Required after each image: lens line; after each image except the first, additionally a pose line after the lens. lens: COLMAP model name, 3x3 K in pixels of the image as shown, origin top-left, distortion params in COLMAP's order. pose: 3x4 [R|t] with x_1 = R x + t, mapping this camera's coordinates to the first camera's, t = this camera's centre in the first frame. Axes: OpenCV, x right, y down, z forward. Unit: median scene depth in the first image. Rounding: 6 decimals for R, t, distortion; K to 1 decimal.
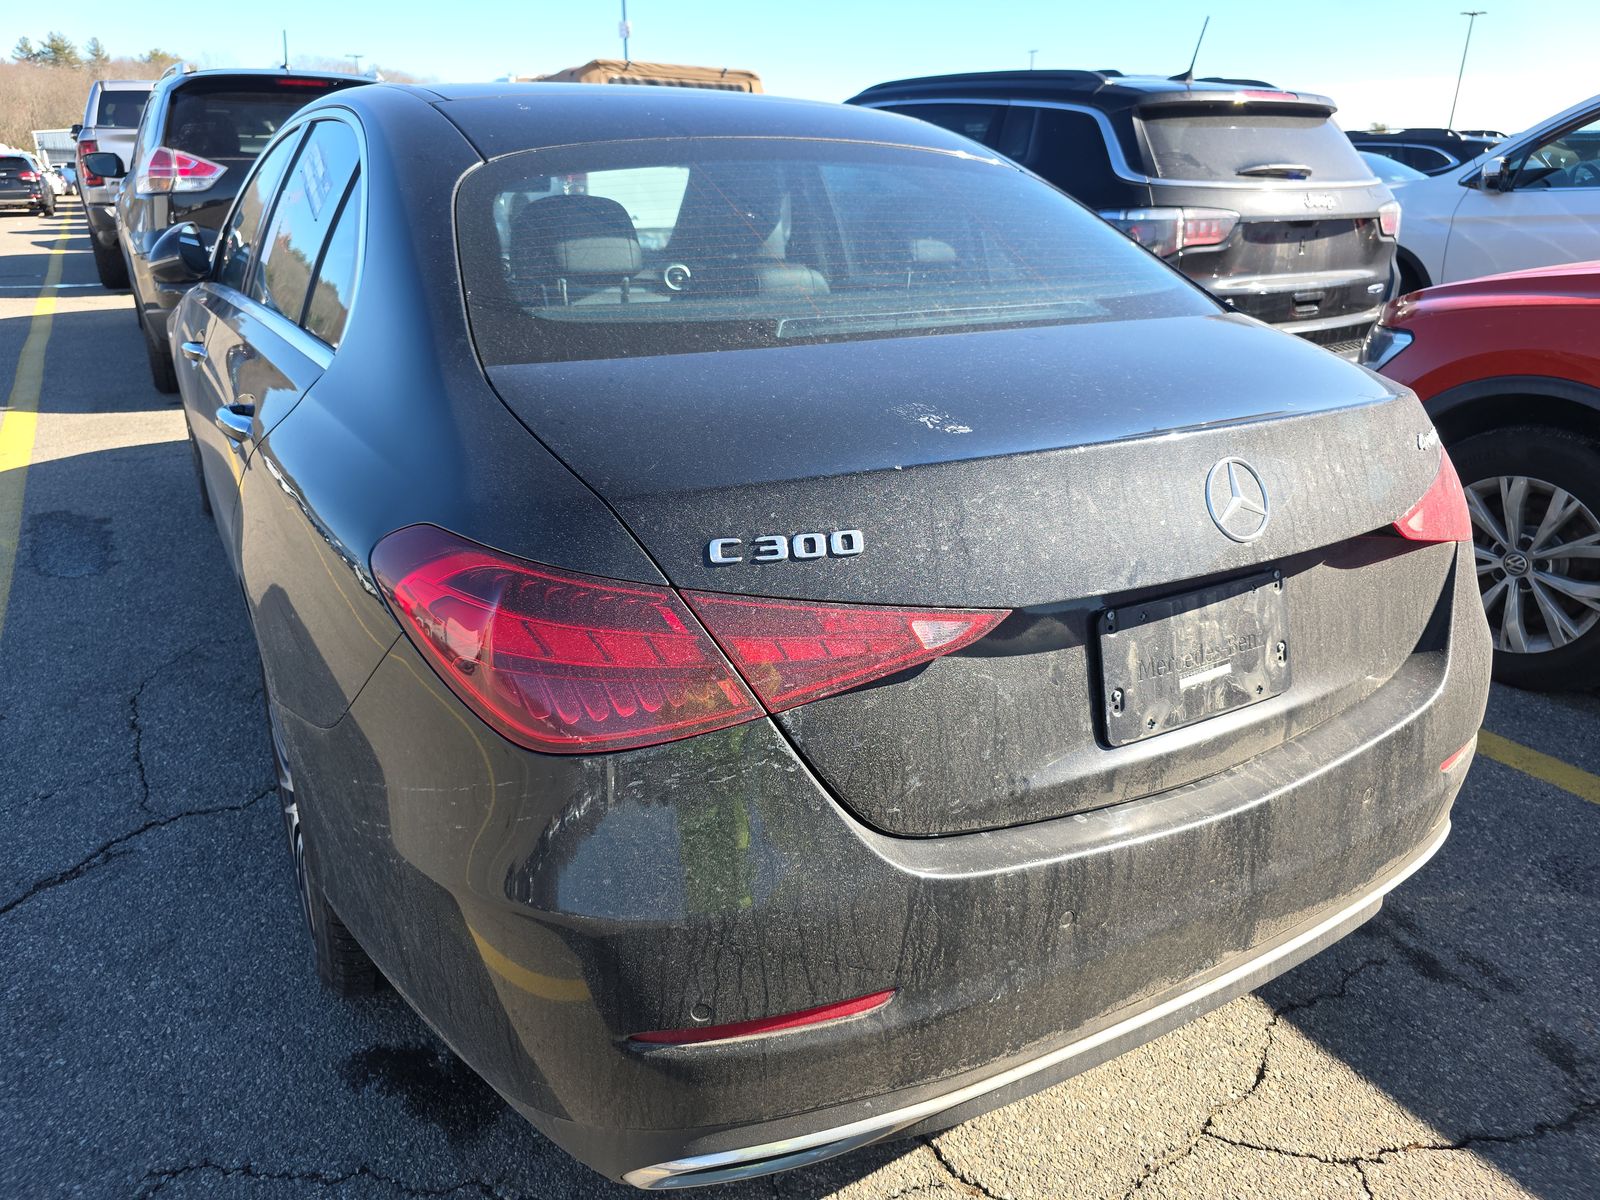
lens RADIAL K [[1074.8, 0, 800.0], [0, 1074.8, 600.0], [0, 0, 1]] dist [0.103717, -0.141646]
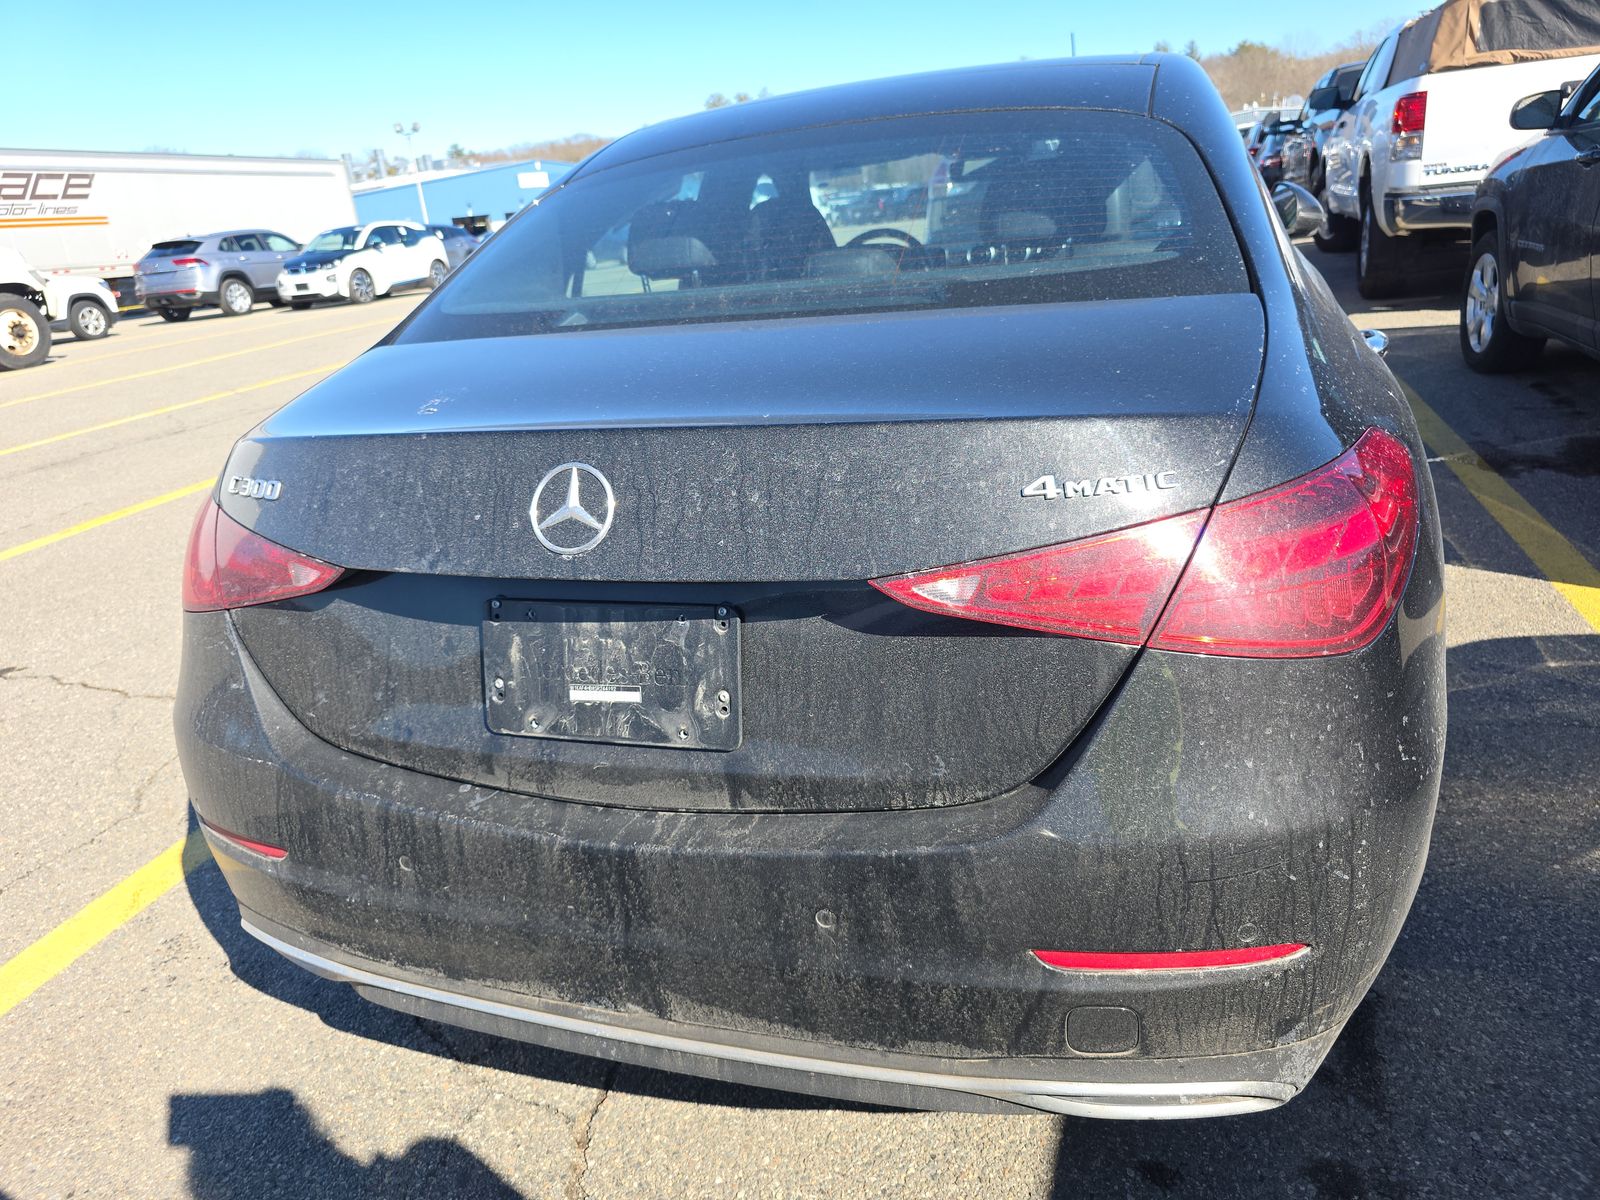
lens RADIAL K [[1074.8, 0, 800.0], [0, 1074.8, 600.0], [0, 0, 1]] dist [0.103717, -0.141646]
pose [[0.642259, 0.190255, -0.742500, 1.173356], [-0.176930, 0.979343, 0.097898, -0.134279], [0.745787, 0.068494, 0.662654, 0.508480]]
